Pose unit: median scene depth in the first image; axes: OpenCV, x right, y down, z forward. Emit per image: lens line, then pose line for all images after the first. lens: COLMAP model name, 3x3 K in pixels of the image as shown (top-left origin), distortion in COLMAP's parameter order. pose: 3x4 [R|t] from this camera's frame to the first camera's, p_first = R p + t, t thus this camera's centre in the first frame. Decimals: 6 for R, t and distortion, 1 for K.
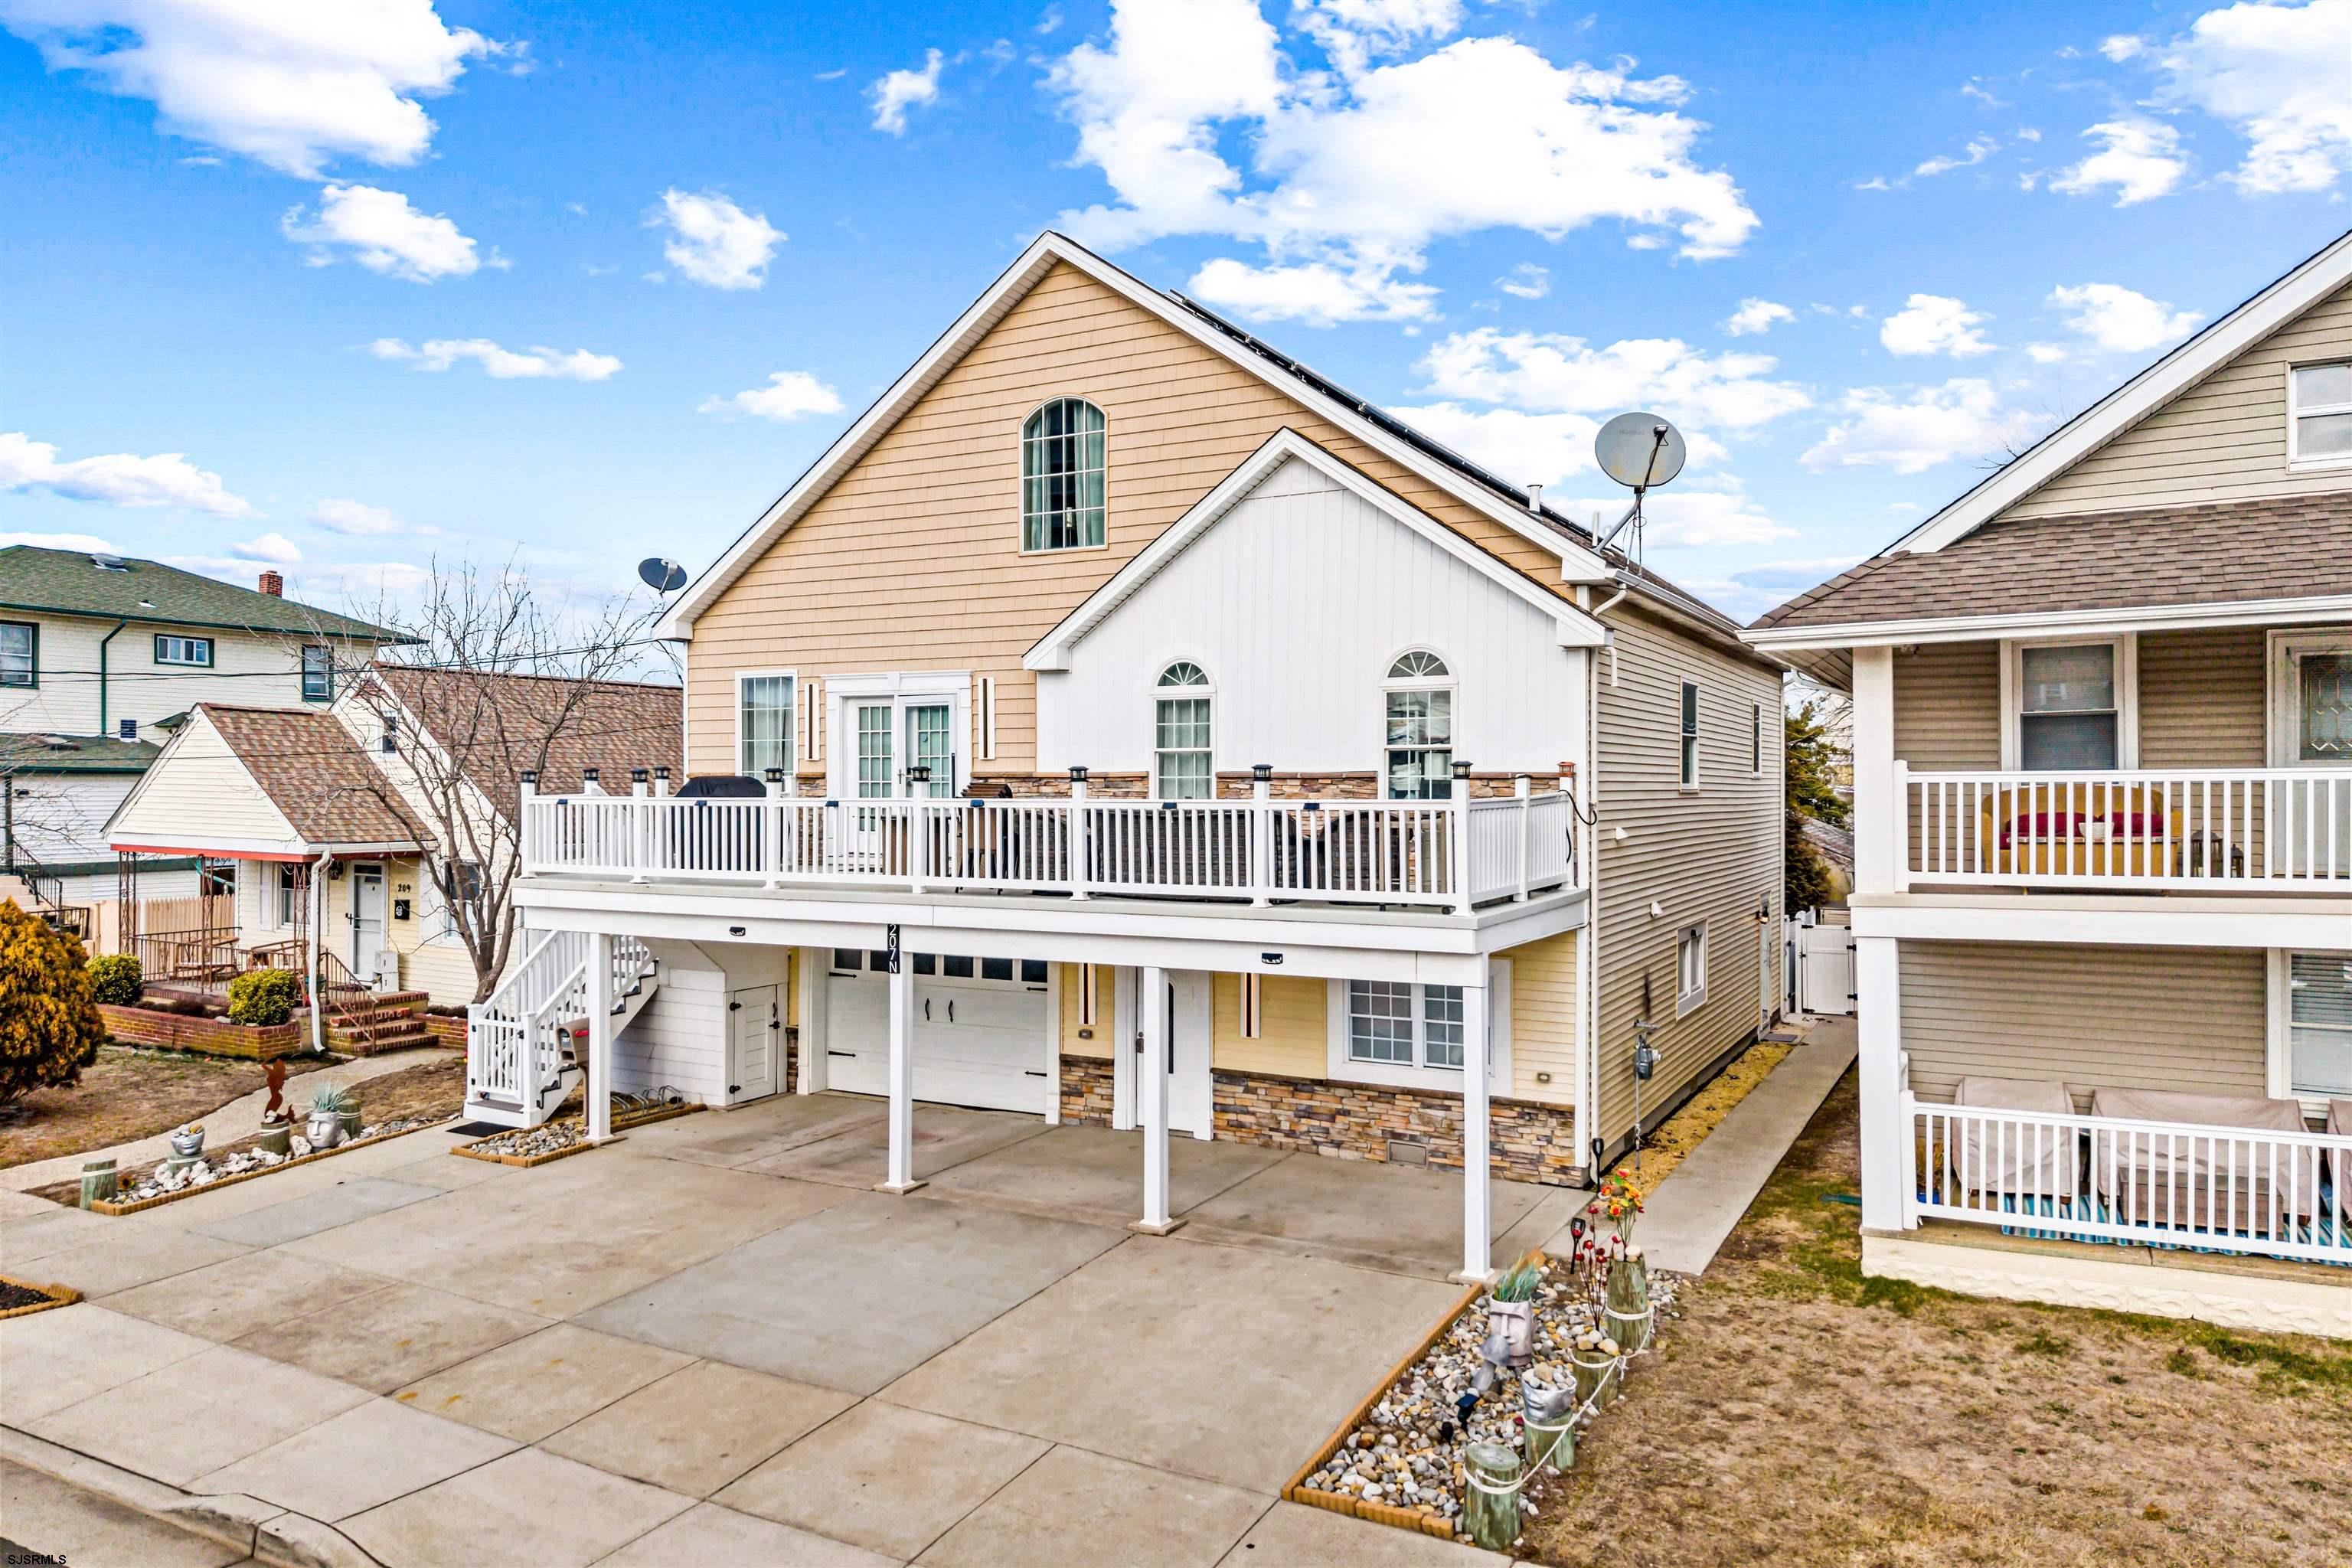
lens RADIAL K [[1574.9, 0, 1164.9], [0, 1574.9, 788.0], [0, 0, 1]] dist [0.050569, -0.022781]
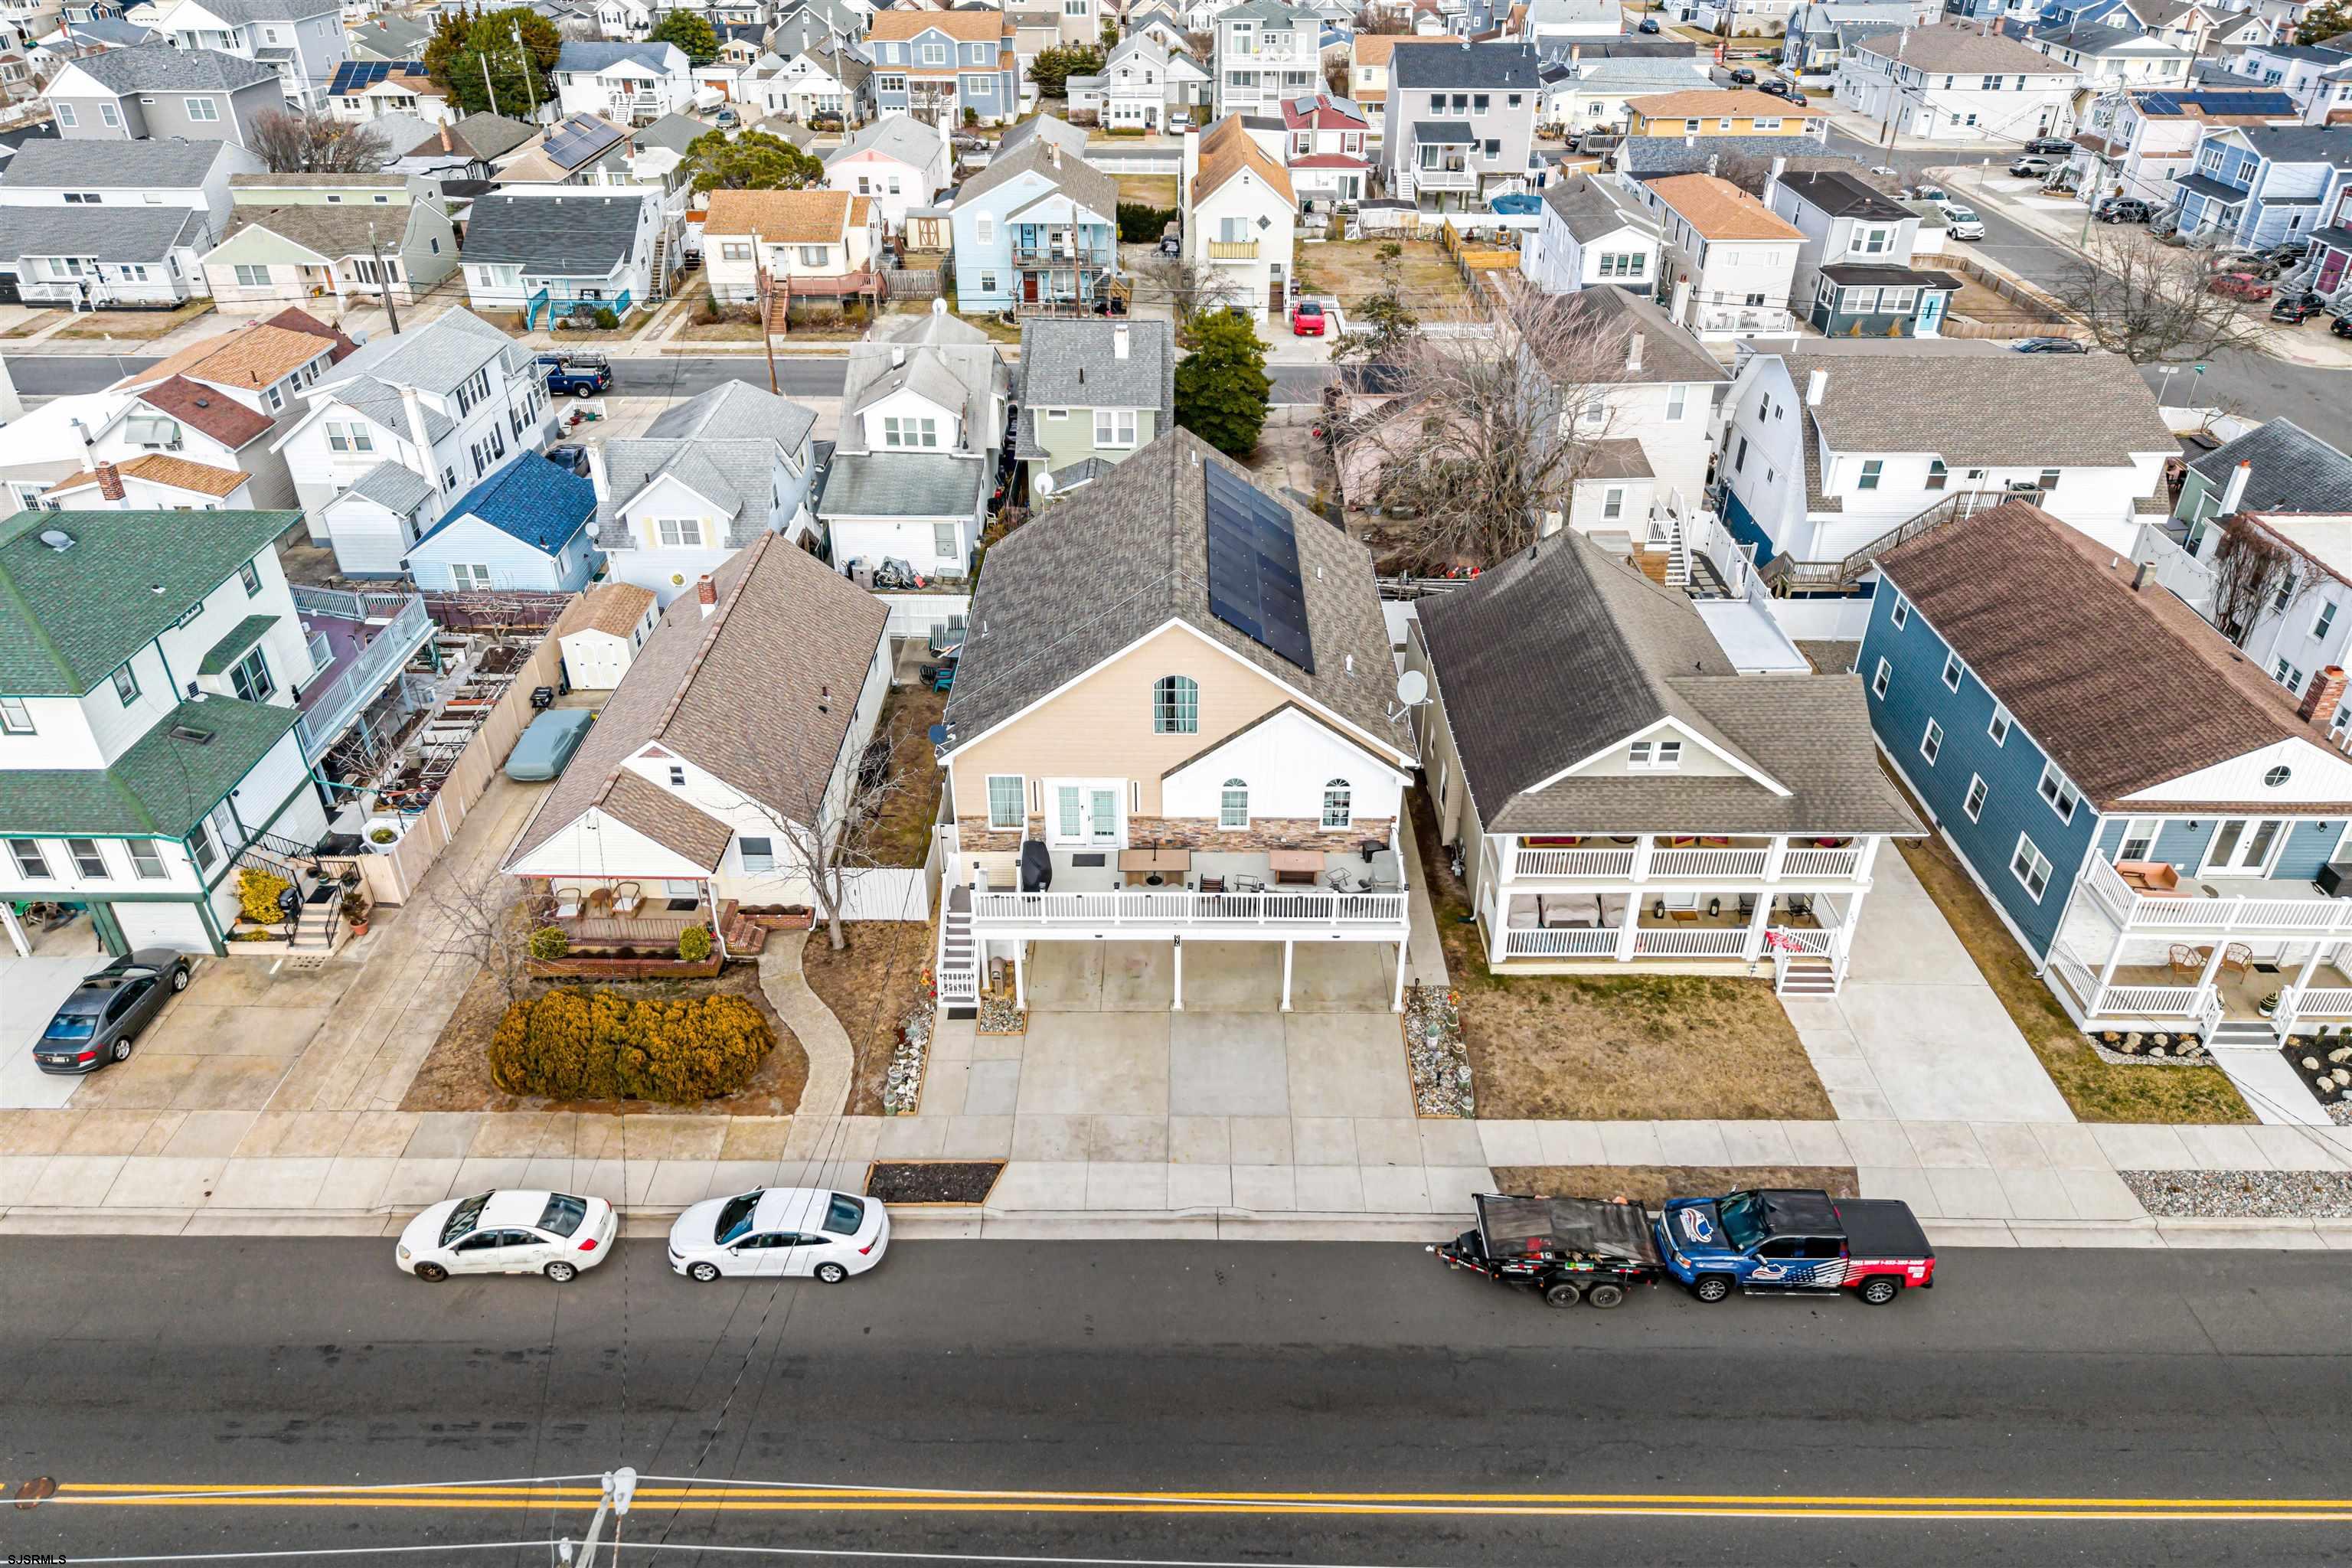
lens RADIAL K [[1574.9, 0, 1170.1], [0, 1574.9, 780.5], [0, 0, 1]] dist [0.050569, -0.022781]
pose [[0.878549, -0.265192, 0.397273, -1.308531], [0.010345, 0.842088, 0.539242, -1.745410], [-0.477541, -0.469640, 0.742558, -0.933379]]
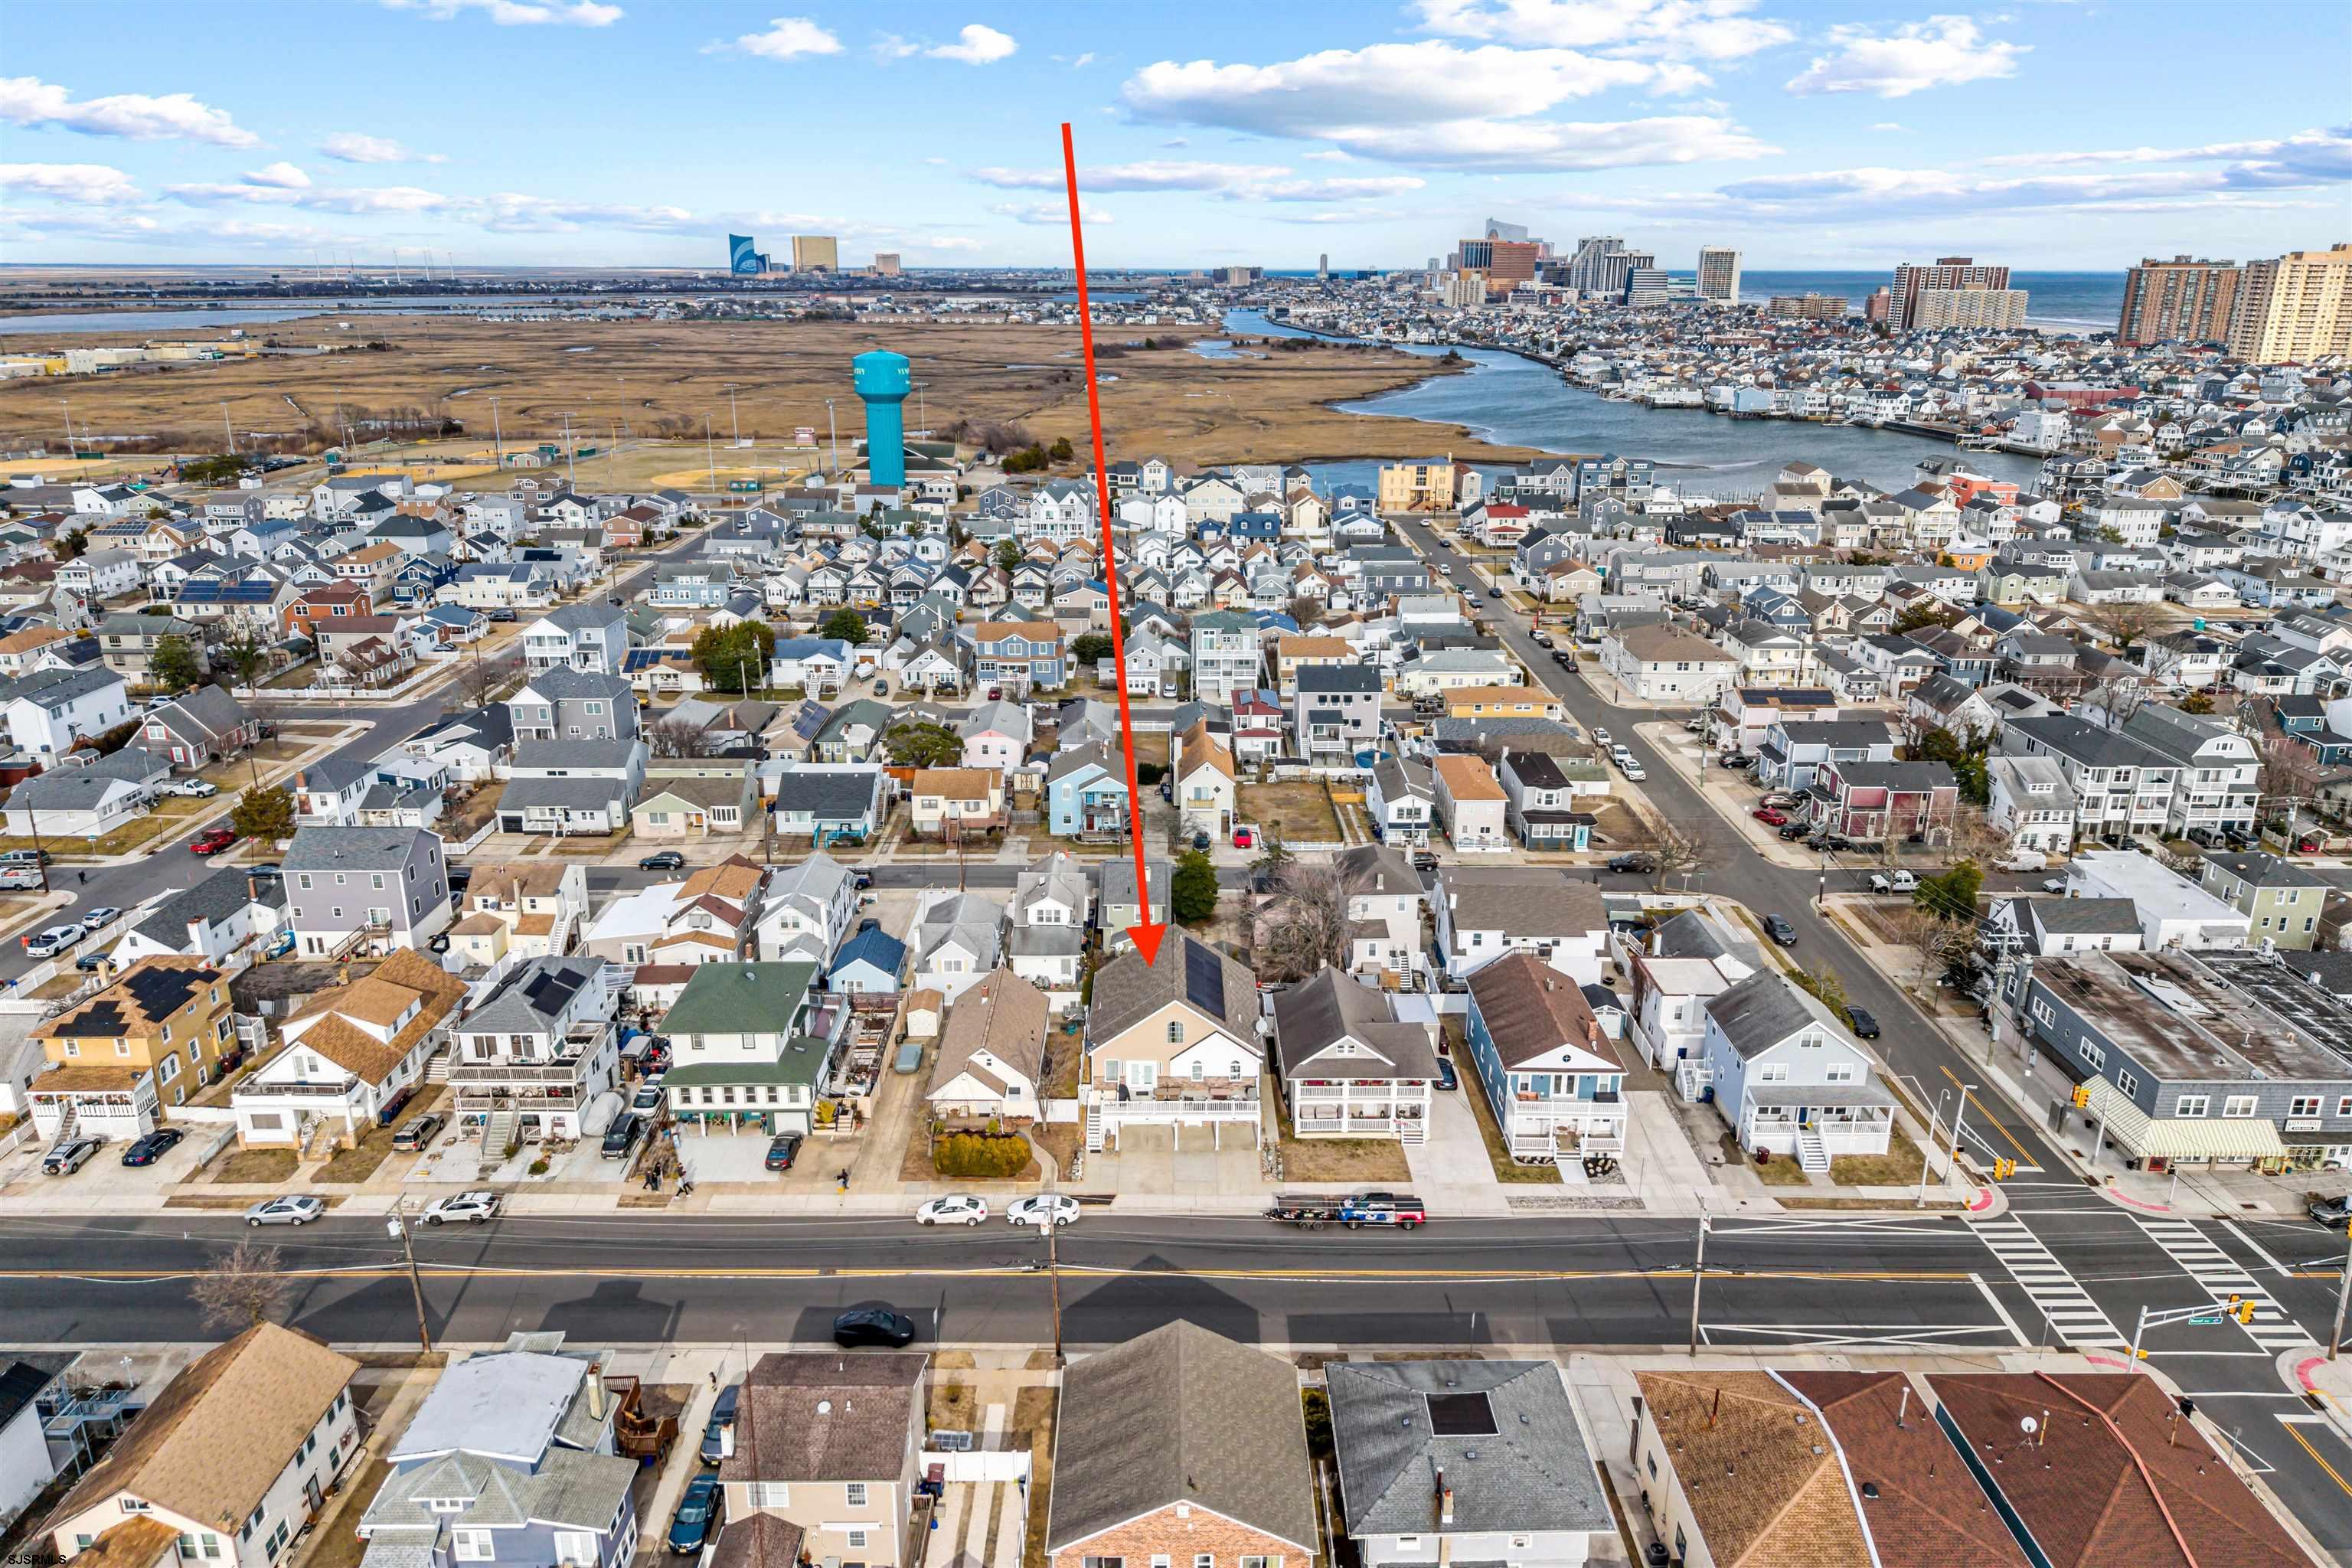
lens RADIAL K [[1574.9, 0, 1171.3], [0, 1574.9, 765.0], [0, 0, 1]] dist [0.050569, -0.022781]
pose [[0.873633, -0.157774, 0.460296, -3.692722], [0.009484, 0.951314, 0.308079, -4.156772], [-0.486492, -0.264782, 0.832596, -5.183074]]
